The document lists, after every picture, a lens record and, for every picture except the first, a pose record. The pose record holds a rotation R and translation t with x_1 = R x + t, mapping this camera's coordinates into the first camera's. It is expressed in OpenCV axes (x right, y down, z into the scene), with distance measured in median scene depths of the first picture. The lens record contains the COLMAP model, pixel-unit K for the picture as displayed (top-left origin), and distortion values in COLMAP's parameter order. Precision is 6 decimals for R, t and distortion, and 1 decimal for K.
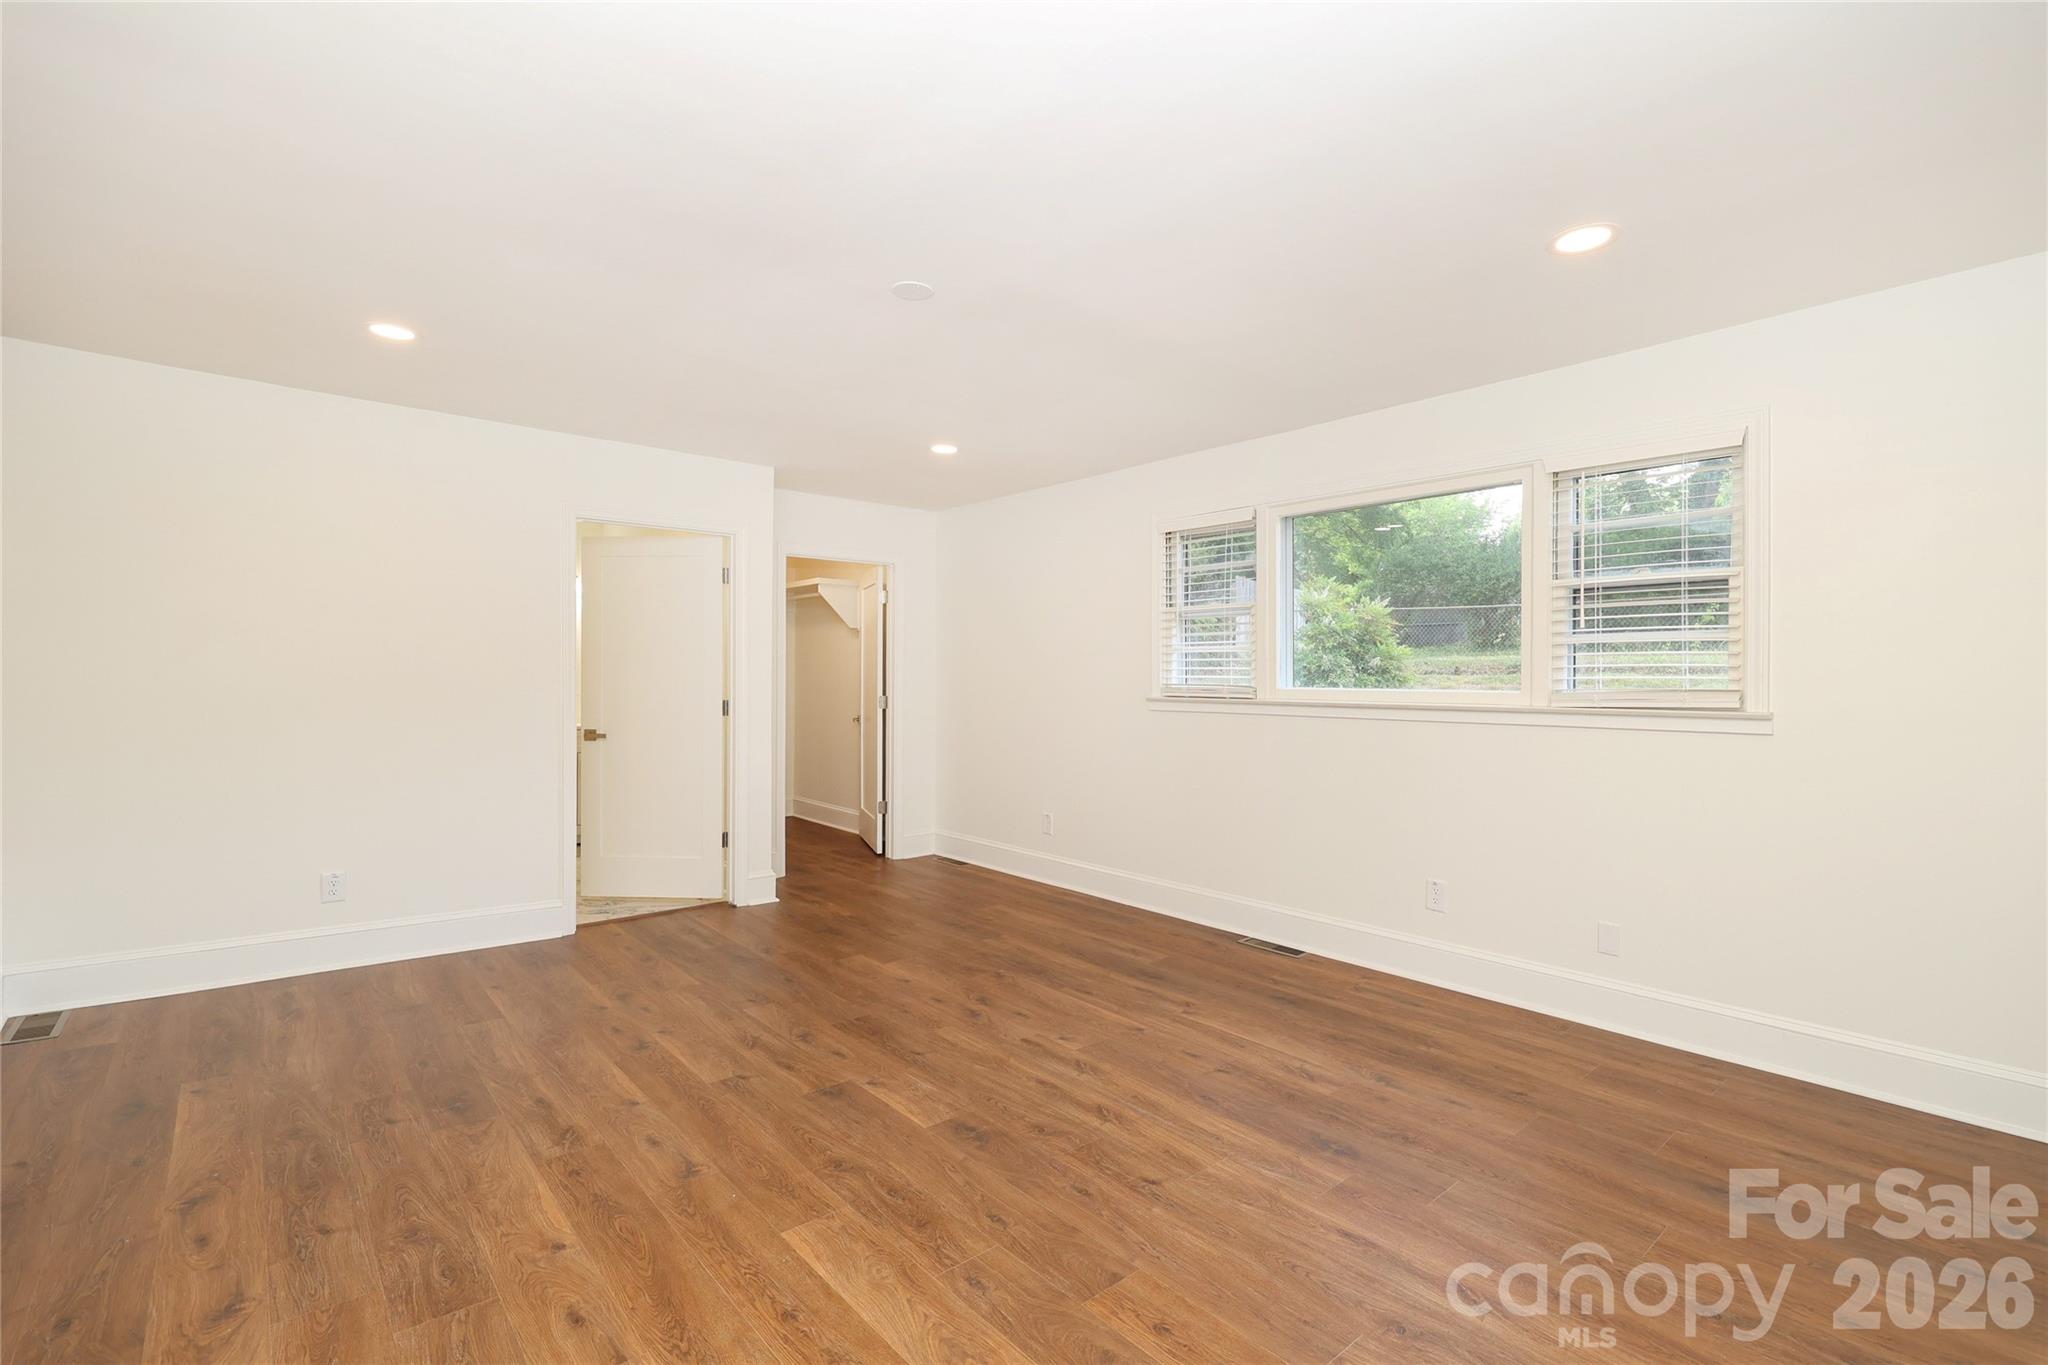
lens RADIAL K [[912.0, 0, 1031.6], [0, 912.0, 679.7], [0, 0, 1]] dist [0.002677, 0.000367]
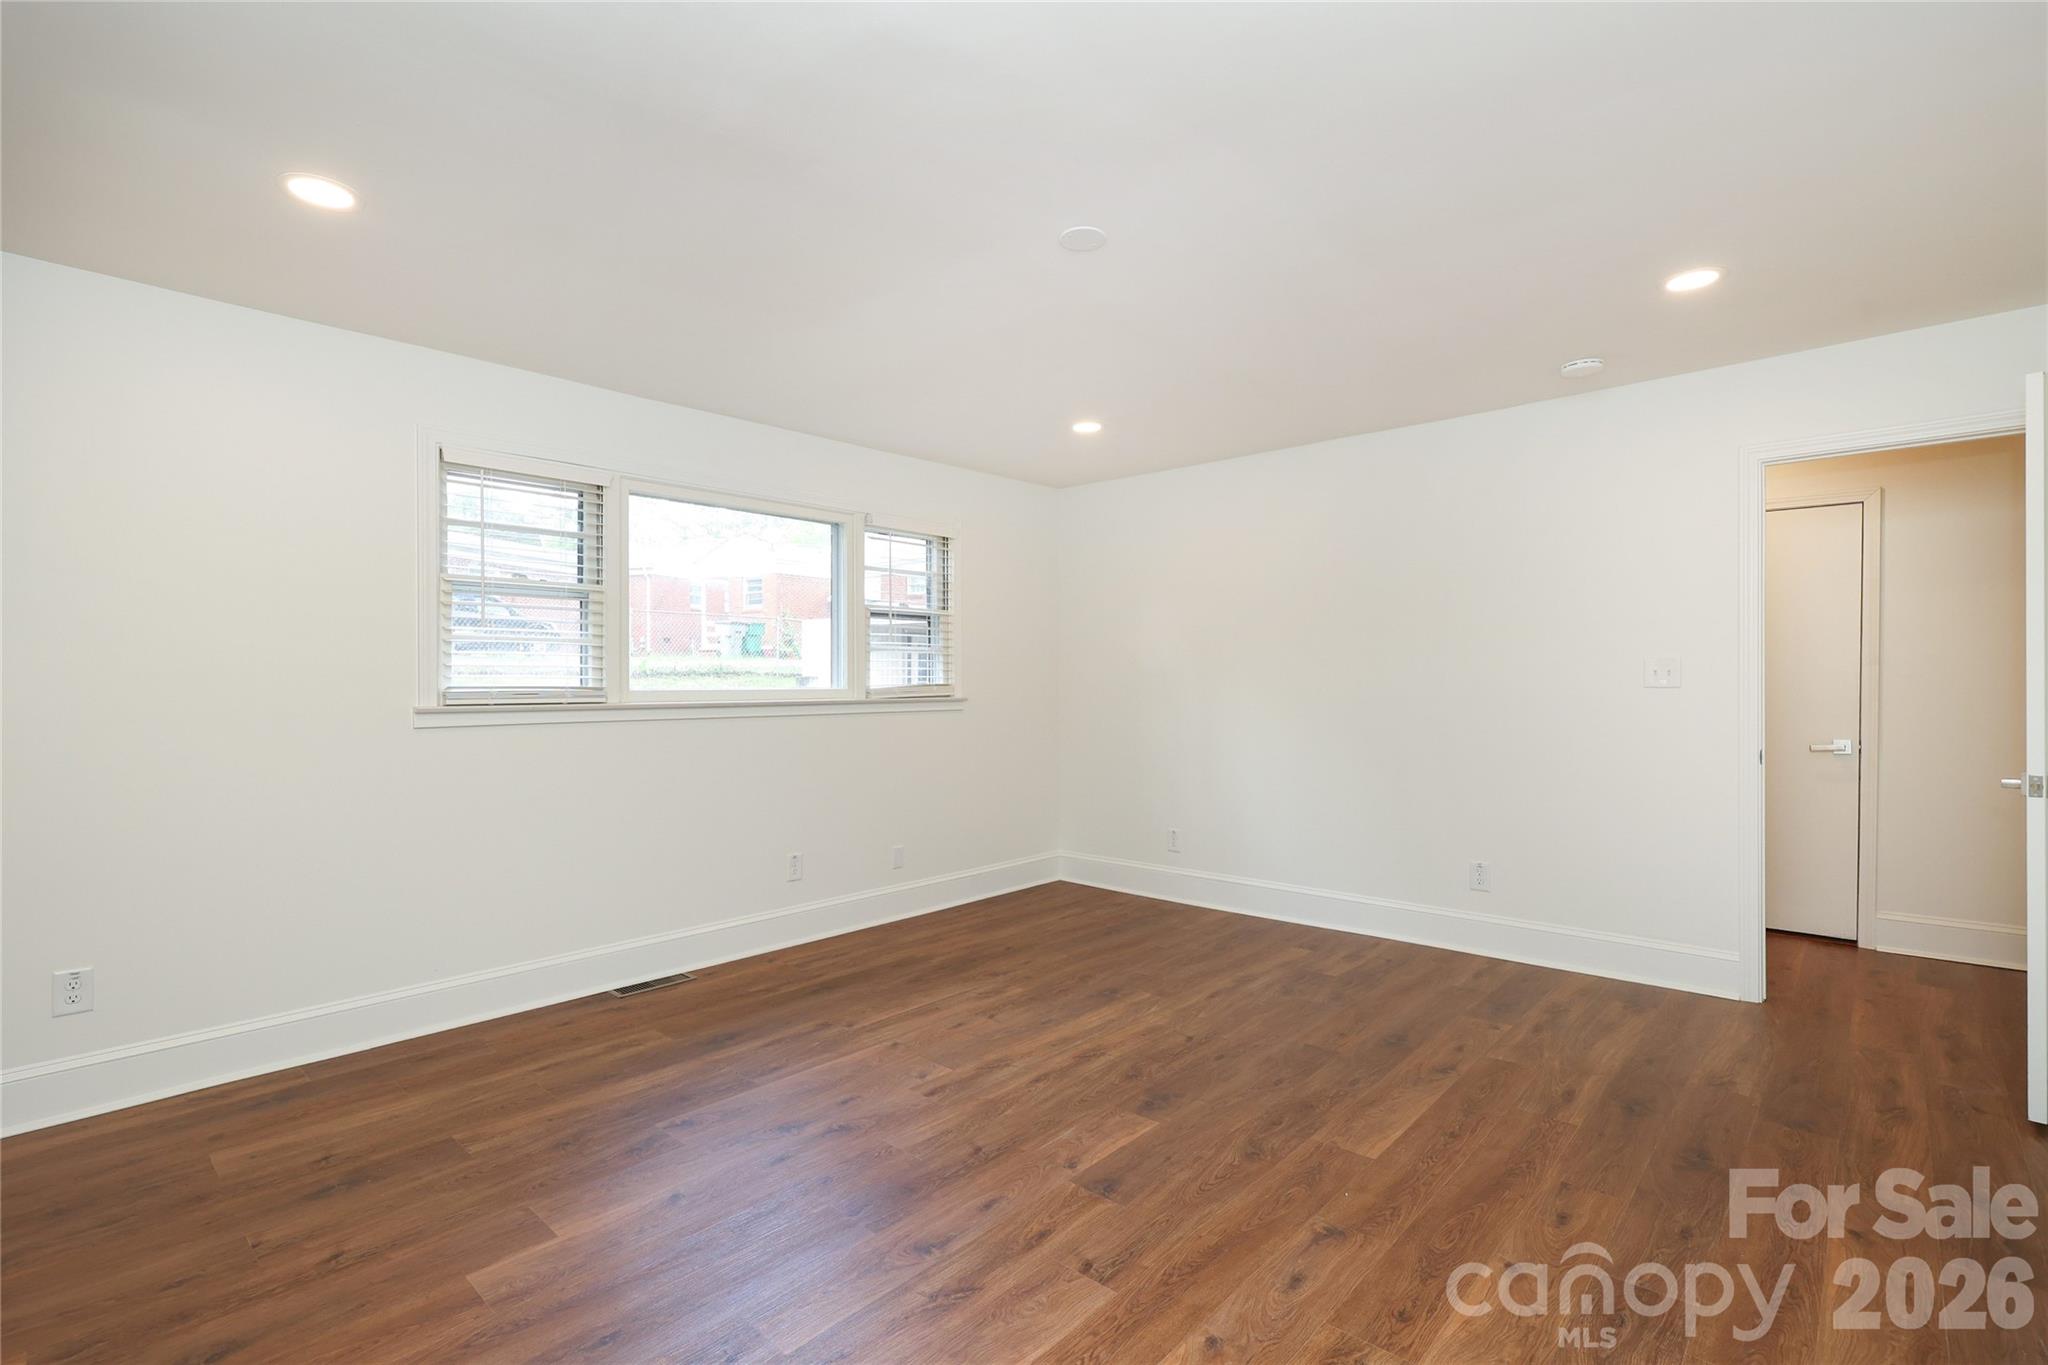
lens RADIAL K [[912.0, 0, 1031.6], [0, 912.0, 679.7], [0, 0, 1]] dist [0.002677, 0.000367]
pose [[-0.103250, -0.001853, 0.994654, -0.966695], [0.003487, 0.999991, 0.002225, -0.001534], [-0.994649, 0.003698, -0.103242, 1.087674]]
